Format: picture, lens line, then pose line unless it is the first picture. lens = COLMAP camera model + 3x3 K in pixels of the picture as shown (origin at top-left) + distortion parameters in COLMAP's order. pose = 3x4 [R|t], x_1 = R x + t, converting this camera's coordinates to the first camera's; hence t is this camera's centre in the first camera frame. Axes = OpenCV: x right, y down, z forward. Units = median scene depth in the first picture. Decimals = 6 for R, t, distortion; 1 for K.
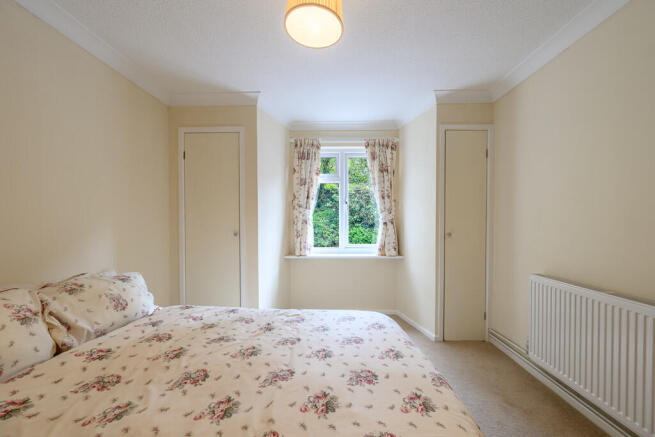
lens RADIAL K [[261.1, 0, 329.3], [0, 261.1, 219.2], [0, 0, 1]] dist [0.001045, 0.000061]
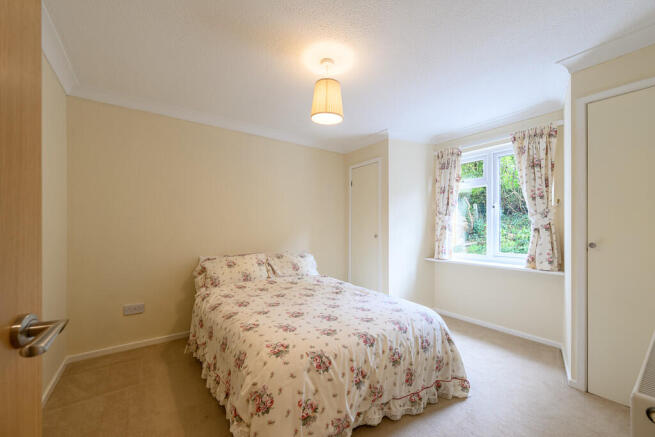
lens RADIAL K [[261.1, 0, 329.3], [0, 261.1, 219.2], [0, 0, 1]] dist [0.001045, 0.000061]
pose [[0.605193, -0.023230, -0.795740, 0.470898], [0.006615, 0.999686, -0.024153, -0.001747], [0.796052, 0.009353, 0.605157, -0.016521]]
